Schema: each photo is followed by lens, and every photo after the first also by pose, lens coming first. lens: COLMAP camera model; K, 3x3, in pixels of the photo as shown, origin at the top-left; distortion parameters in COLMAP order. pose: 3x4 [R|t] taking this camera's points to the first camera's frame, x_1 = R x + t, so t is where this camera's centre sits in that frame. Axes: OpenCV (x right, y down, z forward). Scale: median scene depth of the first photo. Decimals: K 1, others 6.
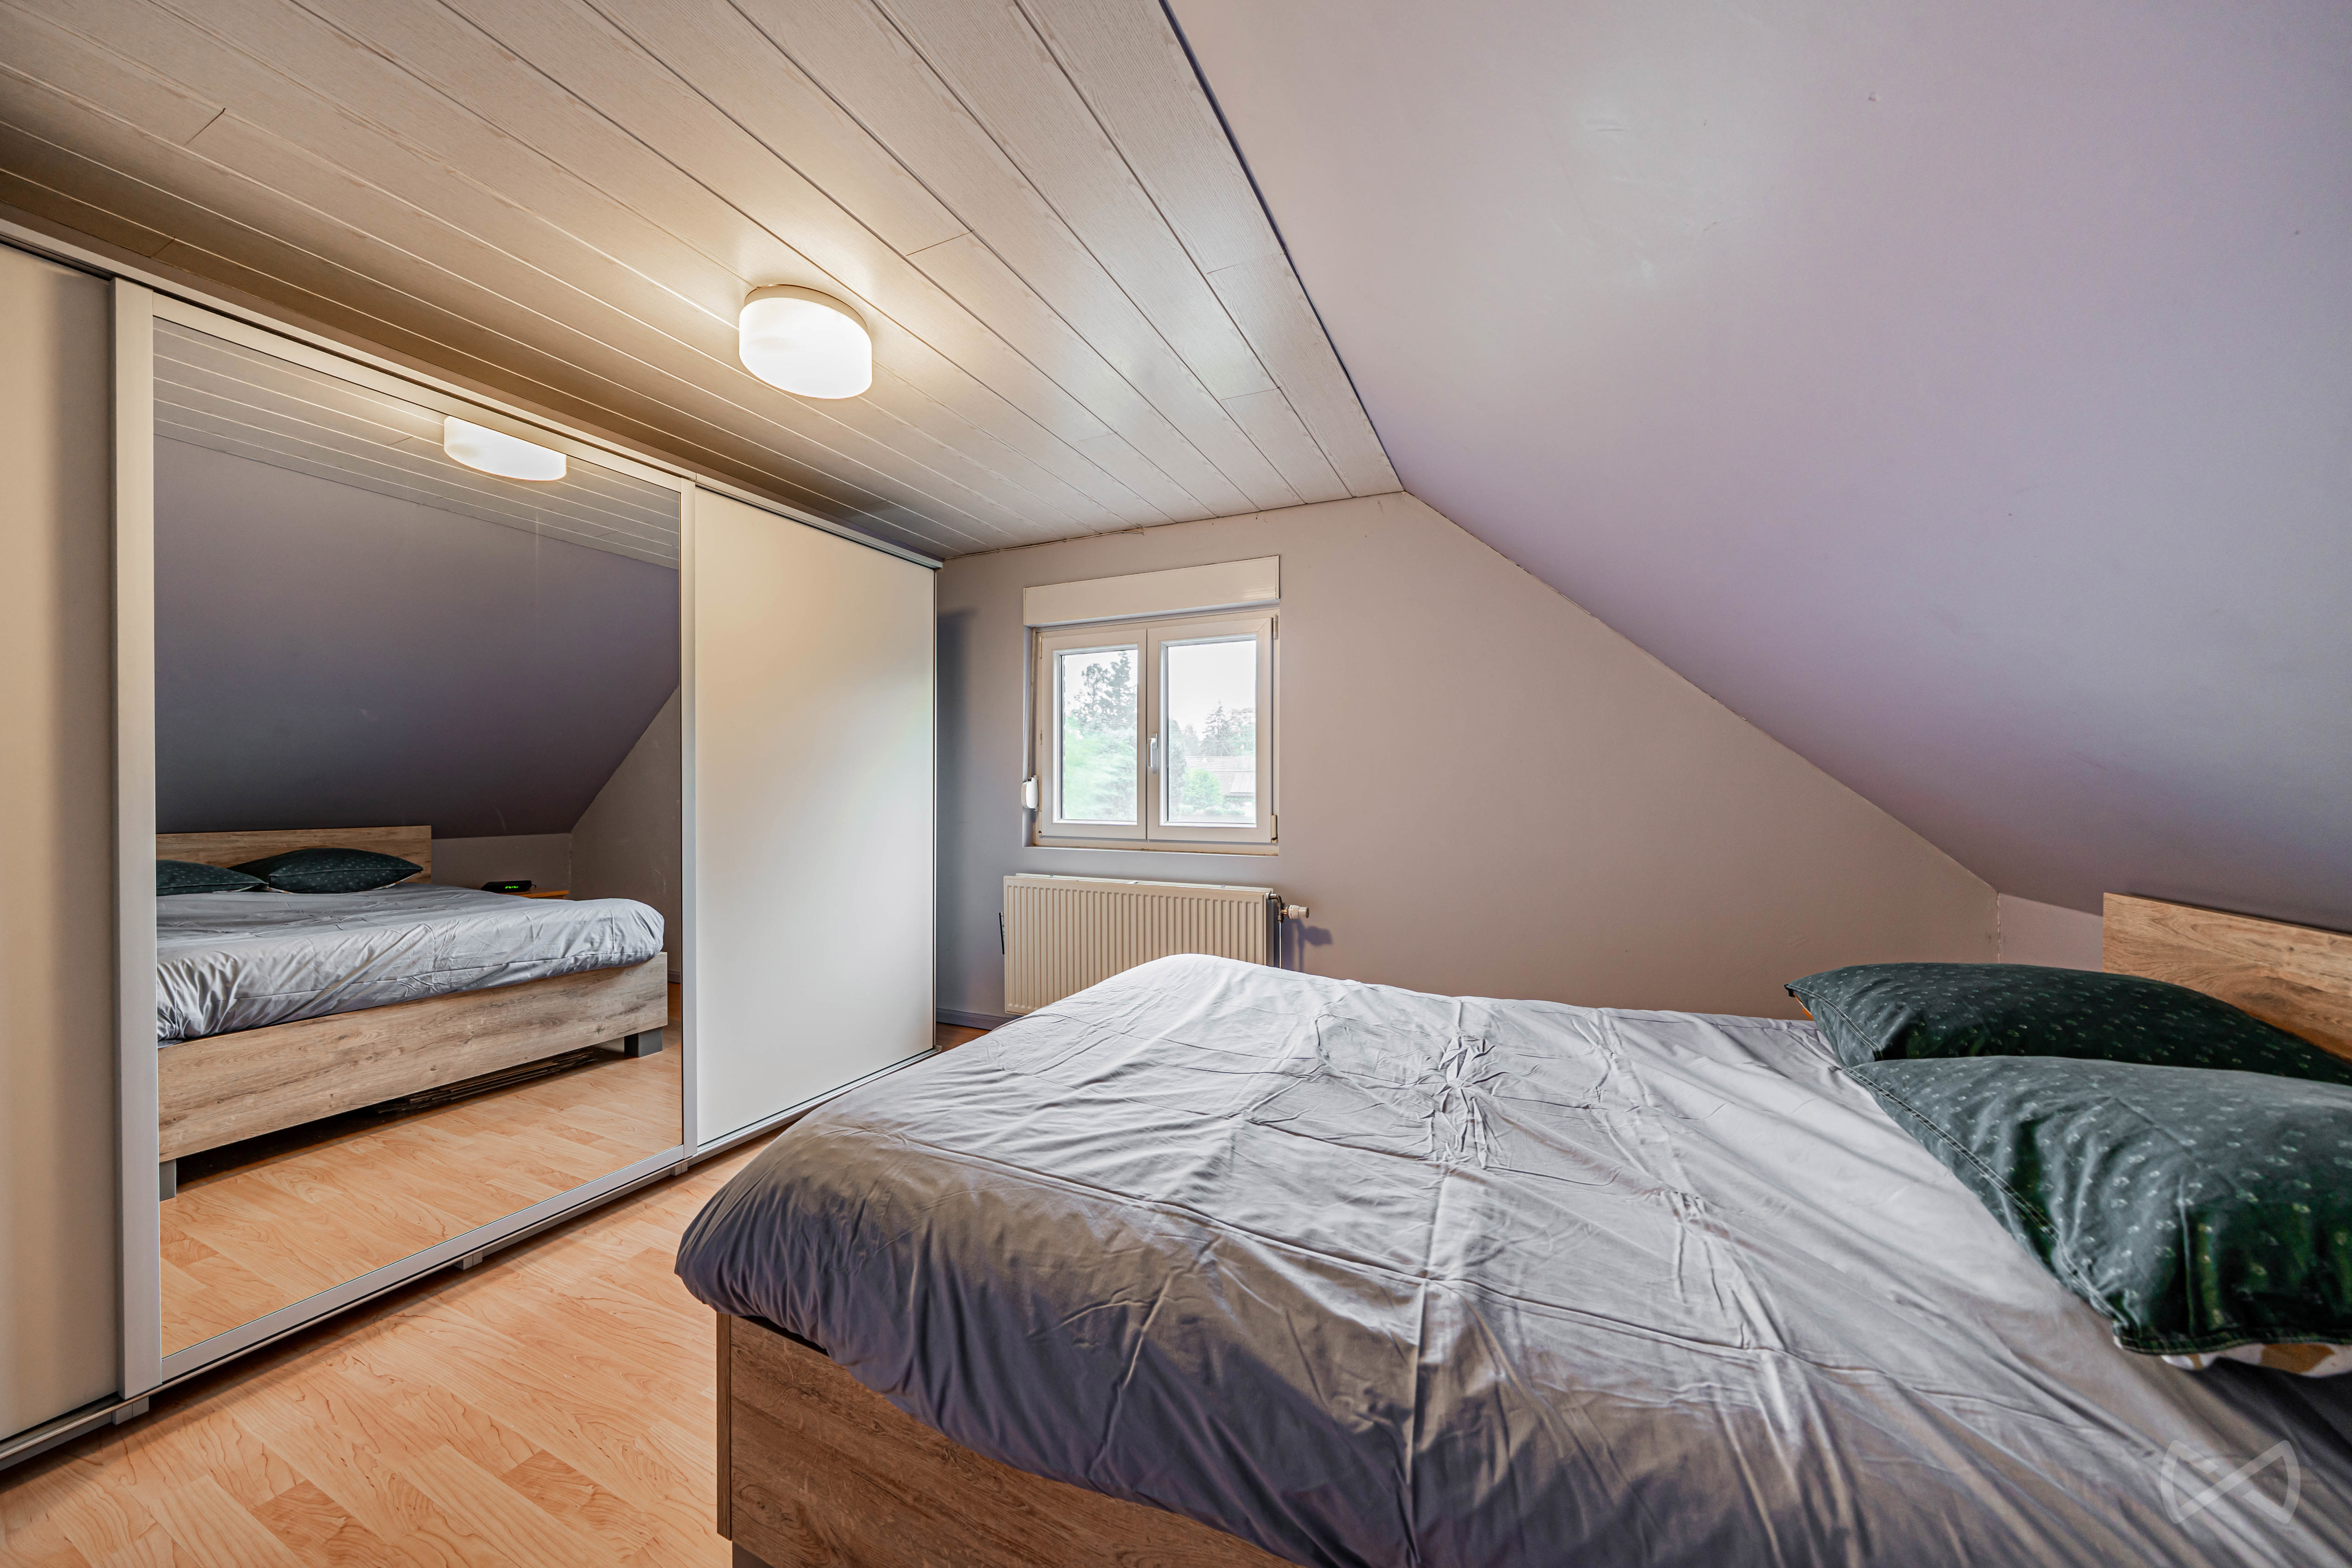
lens RADIAL K [[800.4, 0, 1183.4], [0, 800.4, 789.3], [0, 0, 1]] dist [-0.000912, -0.000022]
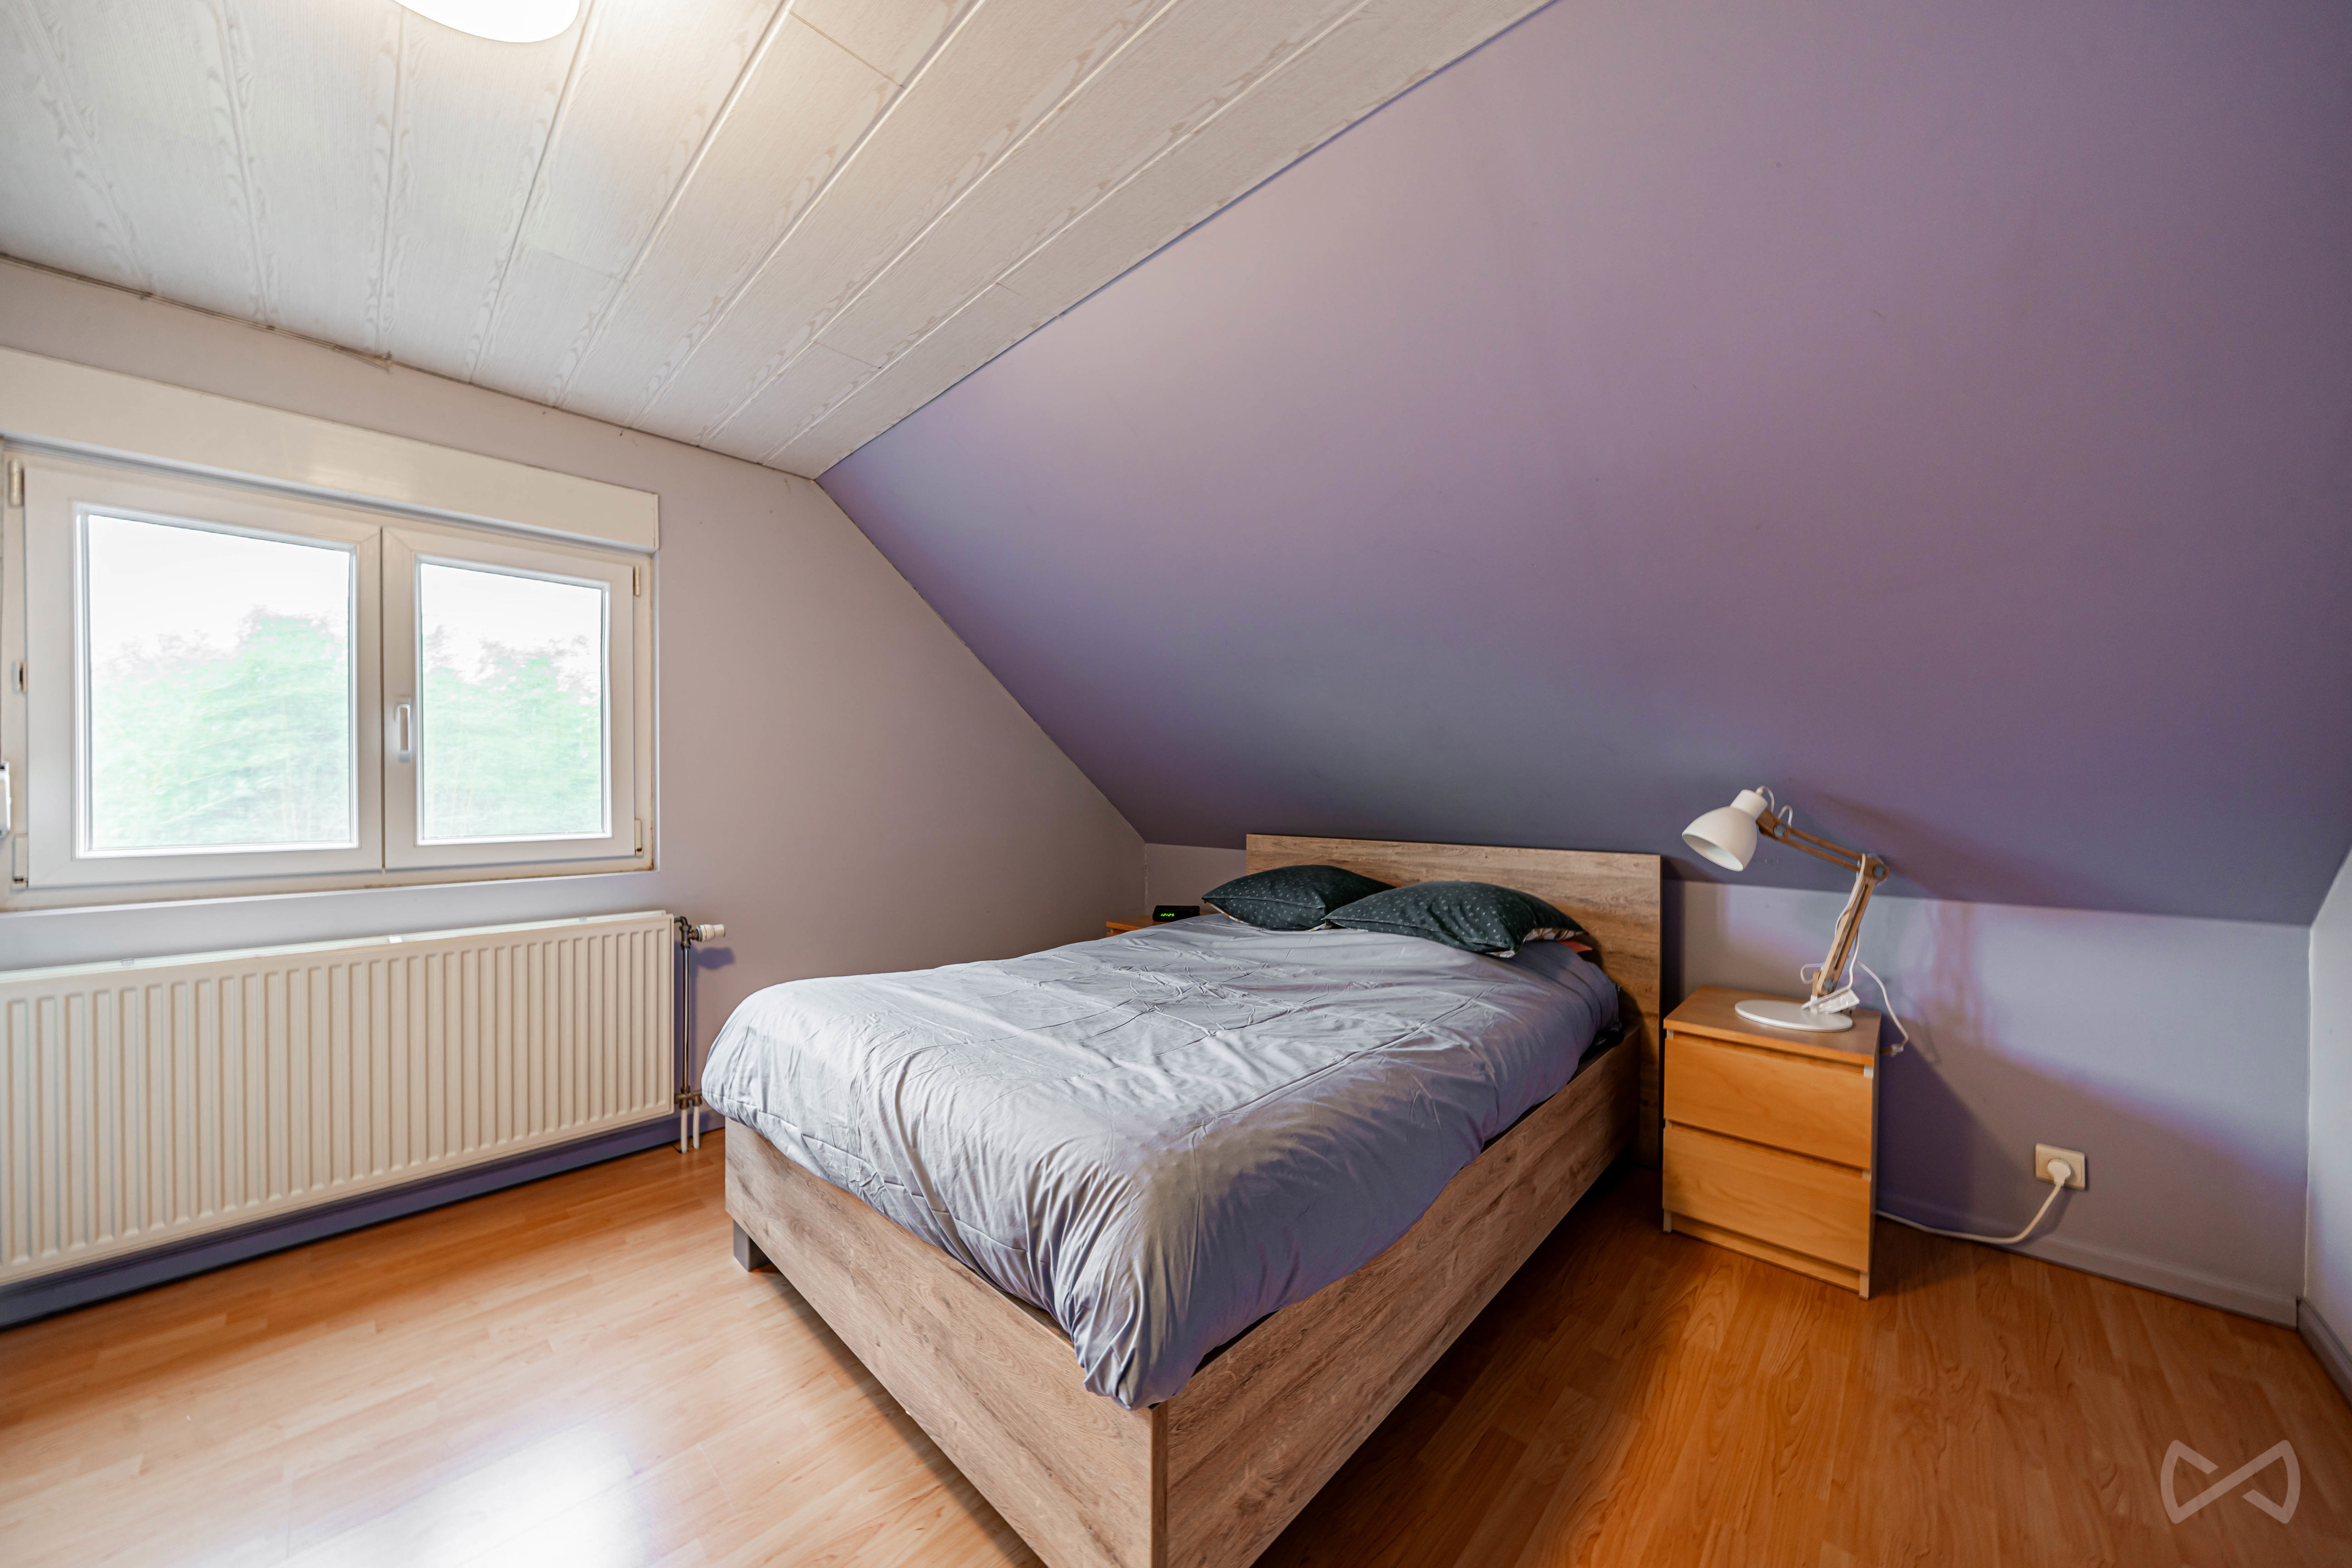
lens RADIAL K [[800.4, 0, 1183.4], [0, 800.4, 789.3], [0, 0, 1]] dist [-0.000912, -0.000022]
pose [[0.313691, -0.006589, 0.949502, -1.261505], [-0.000058, 0.999976, 0.006959, -0.009616], [-0.949525, -0.002238, 0.313684, 0.646789]]
